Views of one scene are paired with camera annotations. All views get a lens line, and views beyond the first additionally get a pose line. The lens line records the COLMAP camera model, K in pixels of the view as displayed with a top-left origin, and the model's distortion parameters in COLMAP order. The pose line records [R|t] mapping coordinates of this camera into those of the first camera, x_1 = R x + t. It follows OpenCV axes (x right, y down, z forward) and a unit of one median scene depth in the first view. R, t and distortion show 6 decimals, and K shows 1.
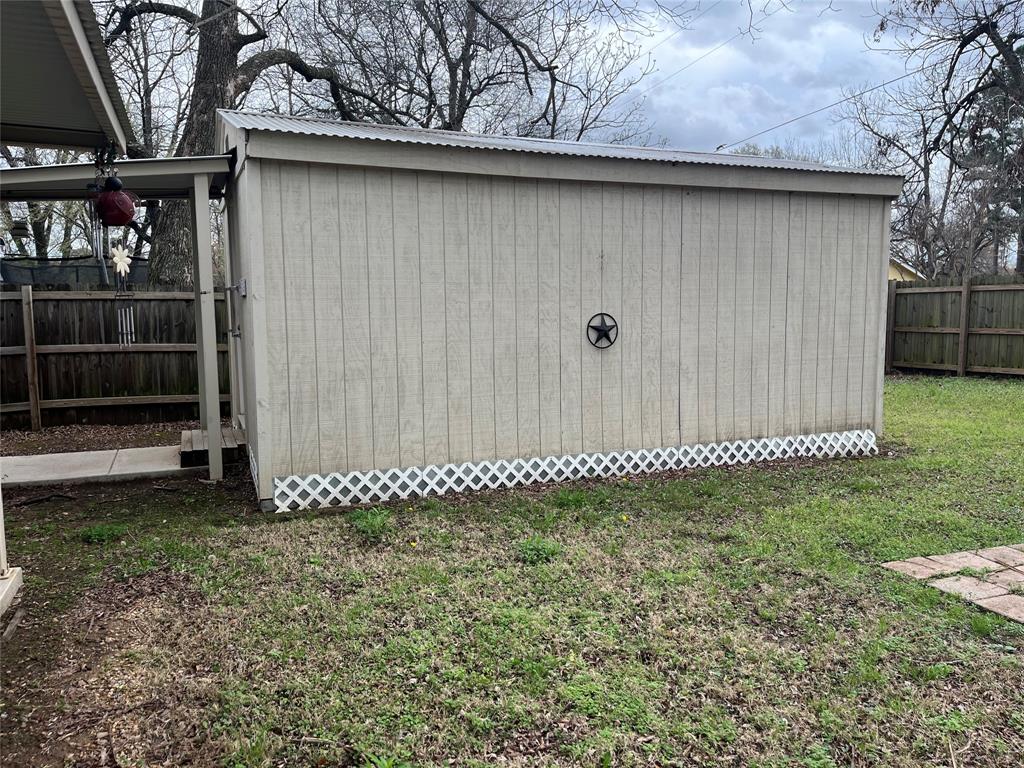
lens RADIAL K [[807.7, 0, 512.0], [0, 807.7, 384.0], [0, 0, 1]] dist [-0.000046, -0.001905]
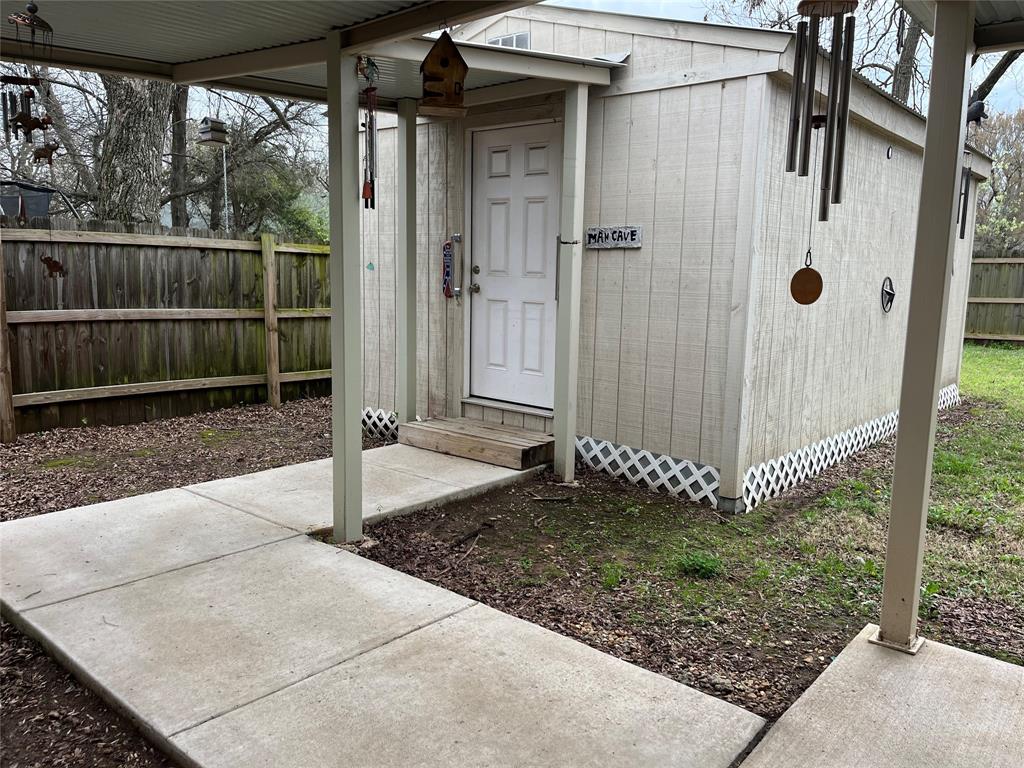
lens RADIAL K [[807.7, 0, 512.0], [0, 807.7, 384.0], [0, 0, 1]] dist [-0.000046, -0.001905]
pose [[0.885740, -0.044359, 0.462057, -0.515094], [0.024394, 0.998496, 0.049098, -0.010914], [-0.463540, -0.032217, 0.885490, 0.224380]]
